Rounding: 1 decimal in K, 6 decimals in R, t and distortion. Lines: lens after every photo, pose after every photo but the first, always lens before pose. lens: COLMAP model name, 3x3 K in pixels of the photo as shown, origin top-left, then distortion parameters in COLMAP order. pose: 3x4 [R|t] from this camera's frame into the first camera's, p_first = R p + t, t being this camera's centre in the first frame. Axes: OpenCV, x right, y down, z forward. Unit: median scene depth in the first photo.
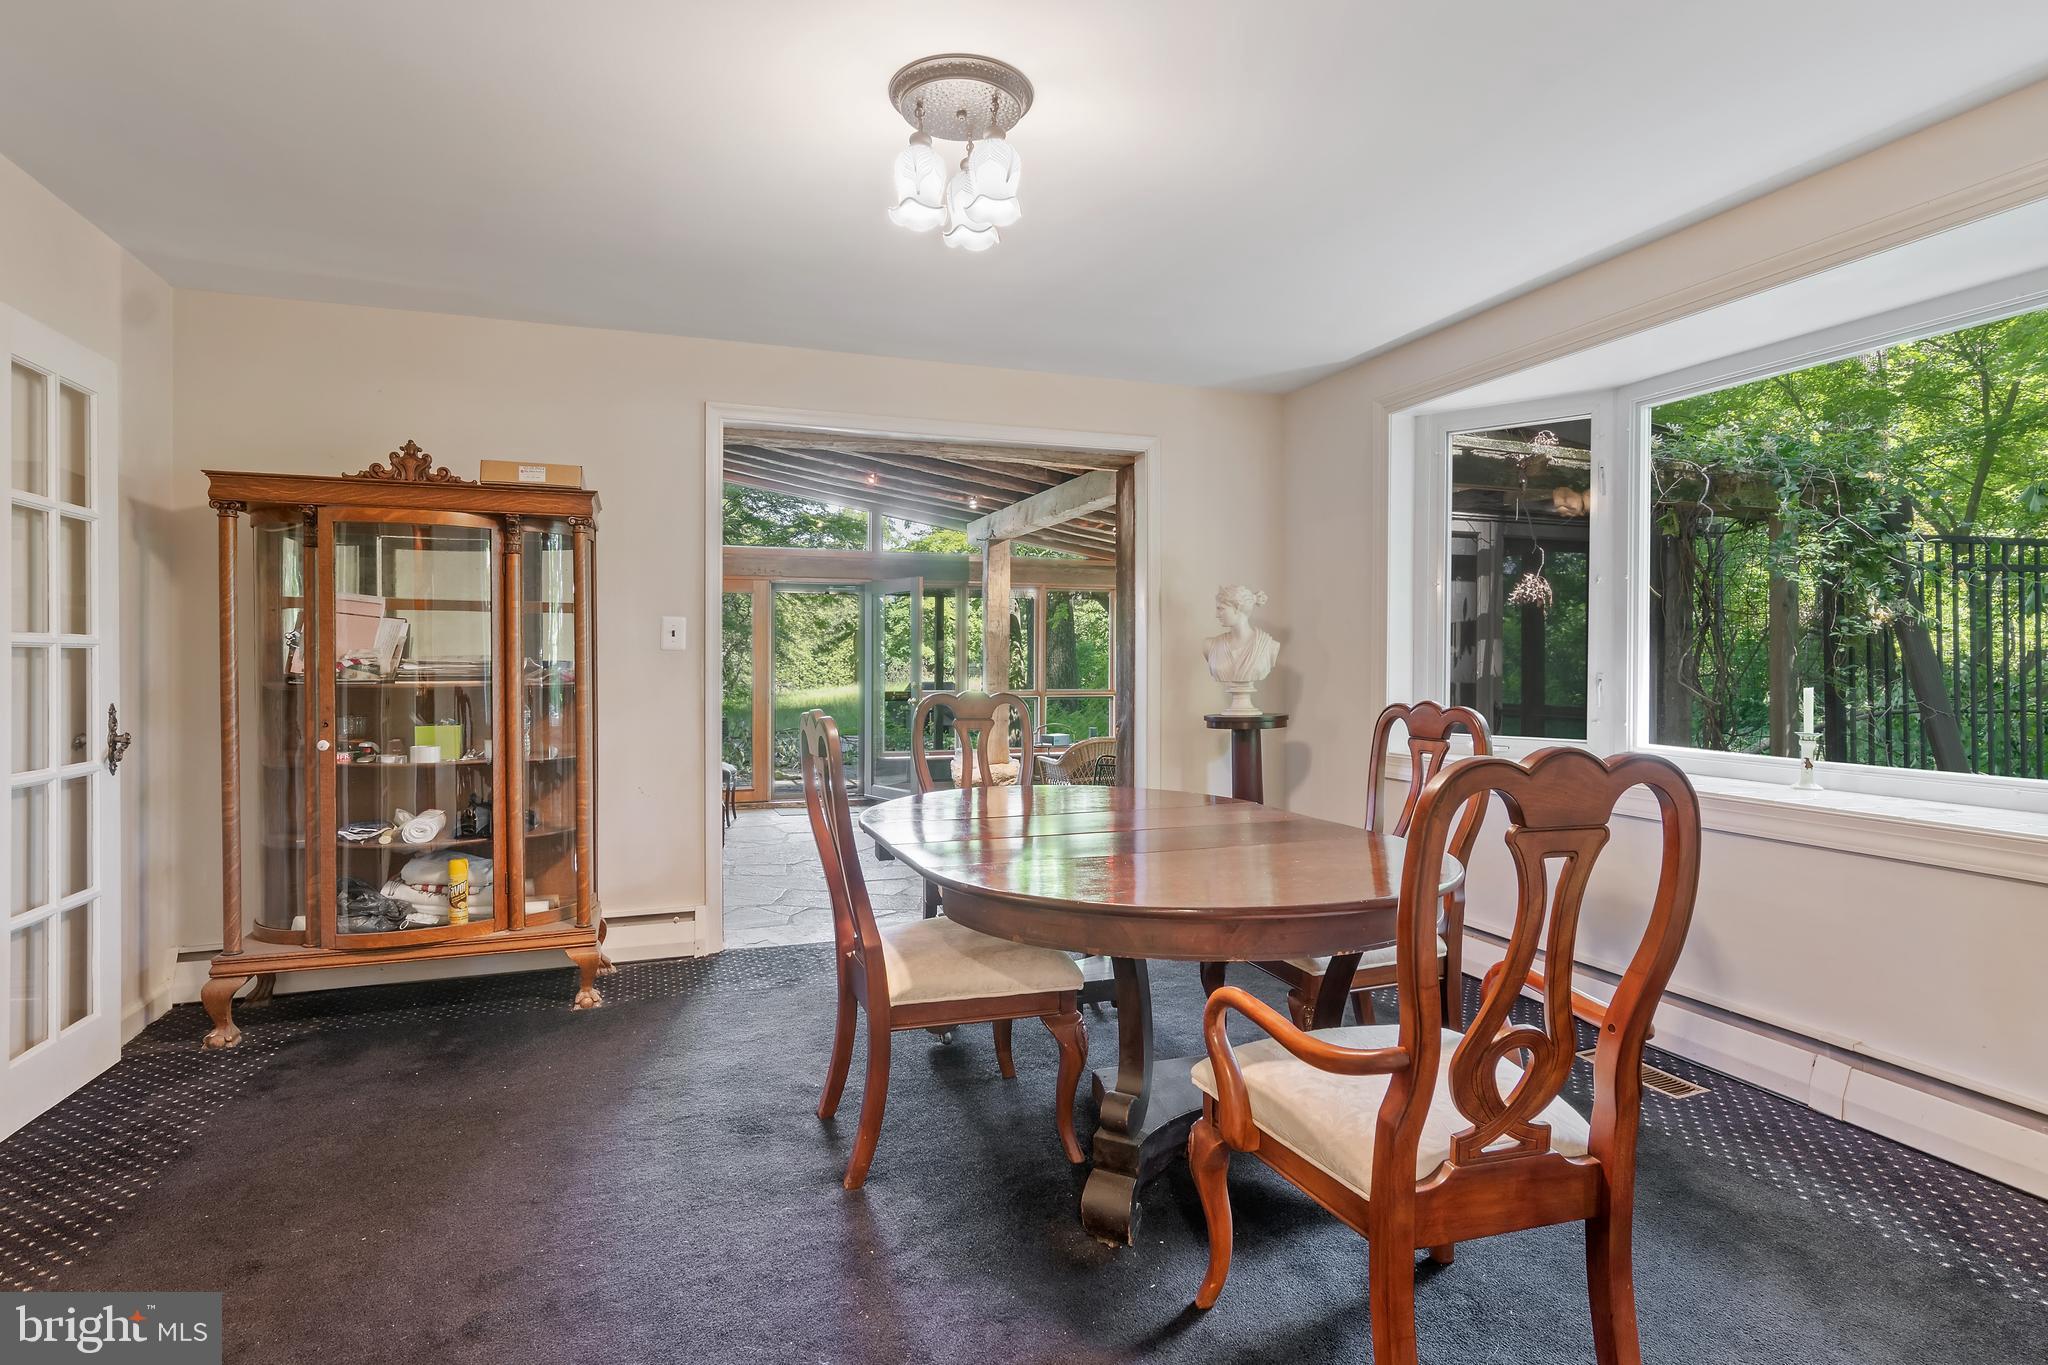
lens RADIAL K [[1040.5, 0, 1024.8], [0, 1040.5, 665.4], [0, 0, 1]] dist [0.004831, 0.000137]
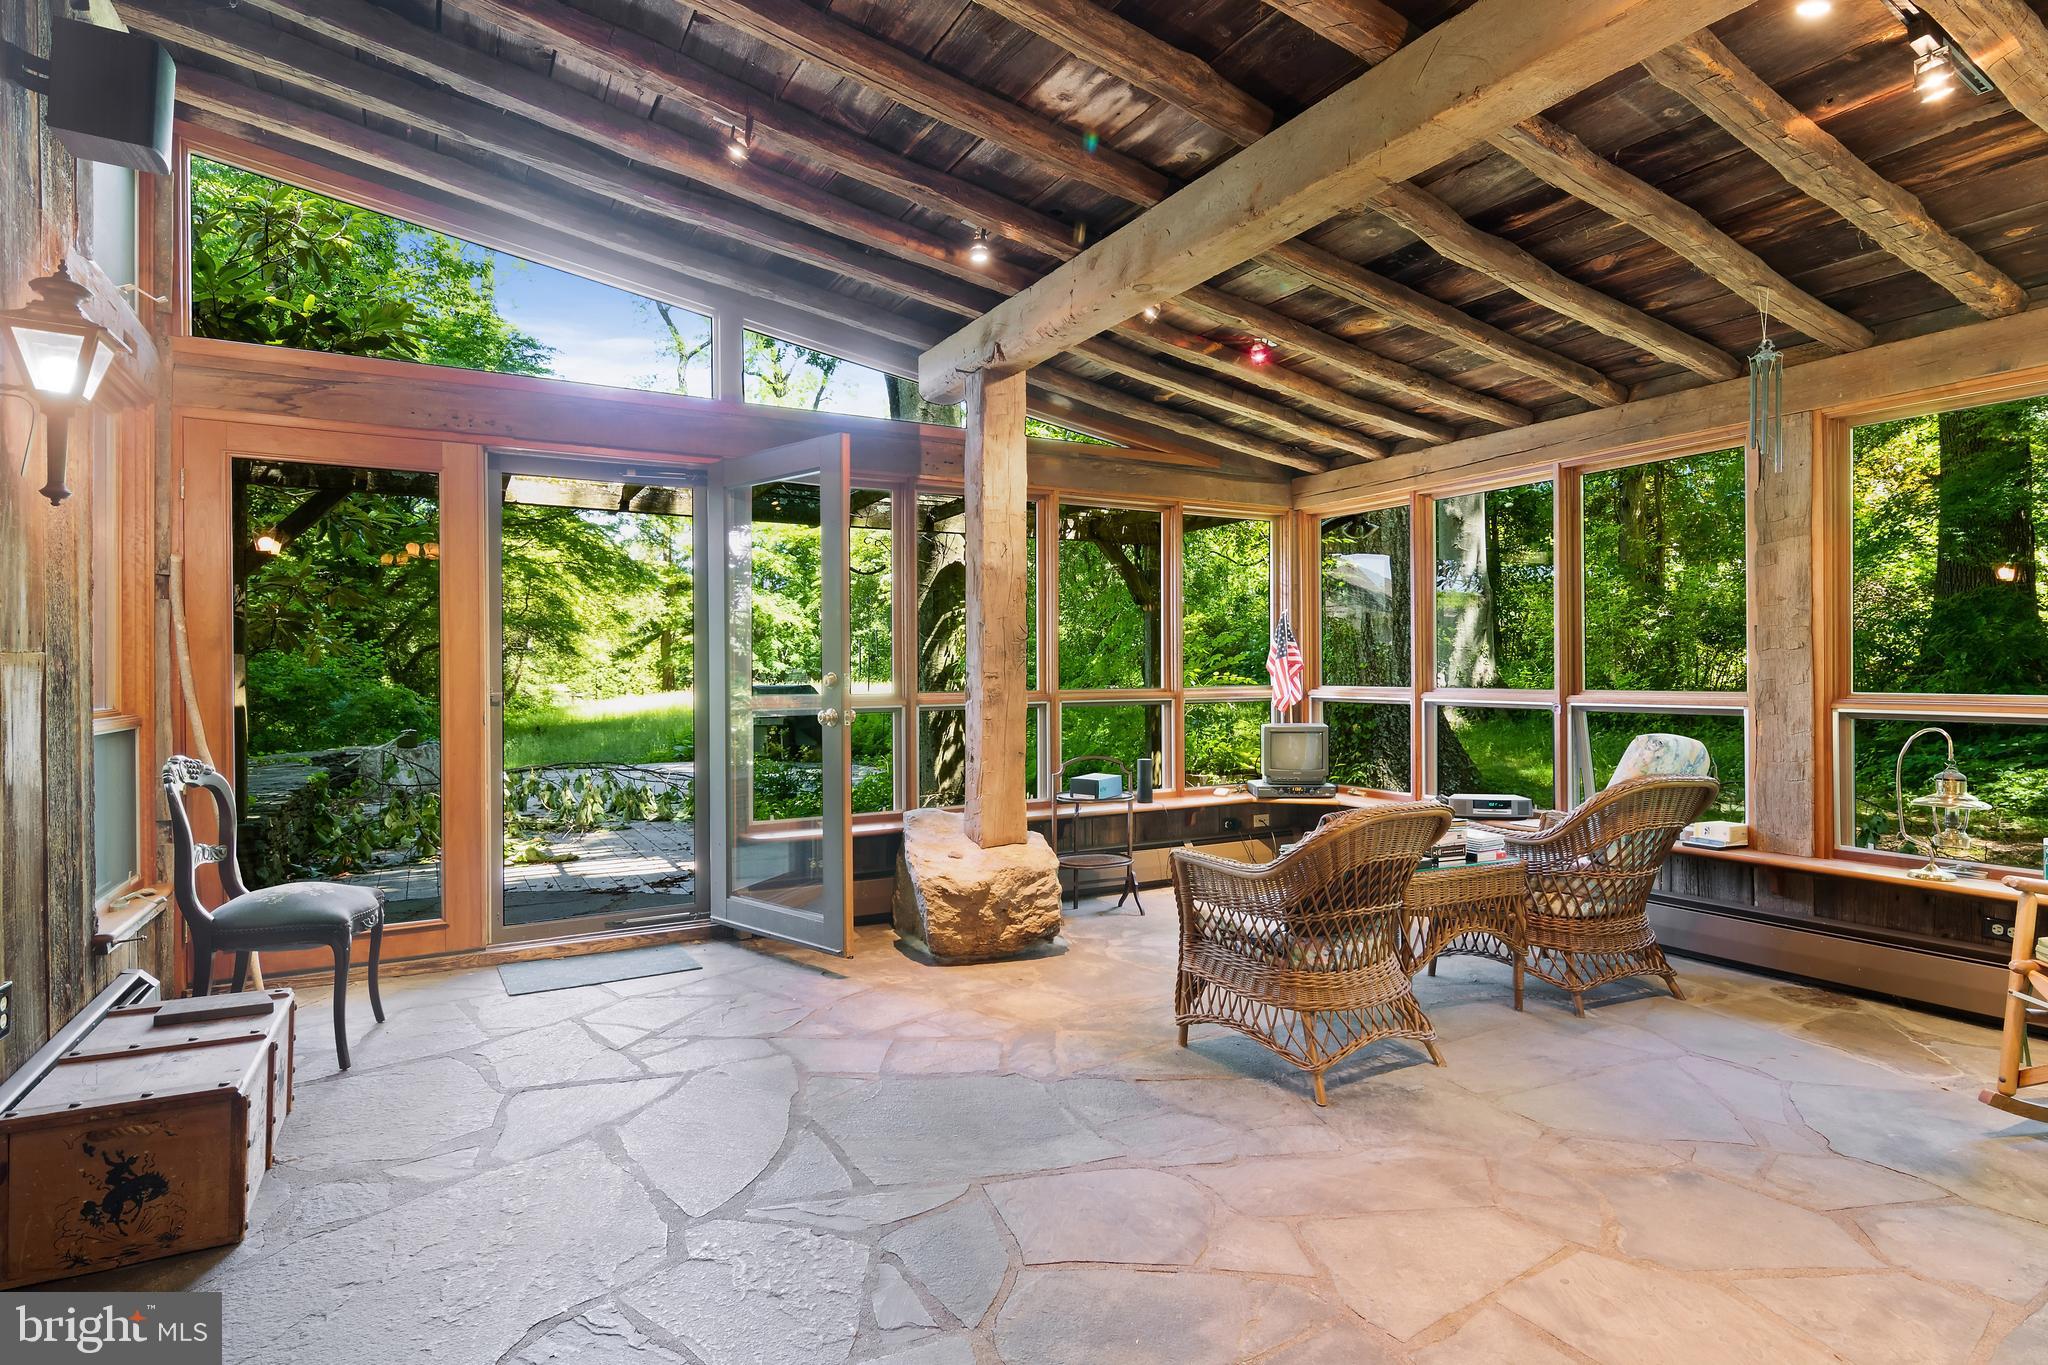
lens RADIAL K [[1040.5, 0, 1024.8], [0, 1040.5, 665.4], [0, 0, 1]] dist [0.004831, 0.000137]
pose [[0.984733, -0.007603, 0.173906, -0.027746], [0.008730, 0.999946, -0.005718, 0.004179], [-0.173853, 0.007149, 0.984746, 0.149708]]
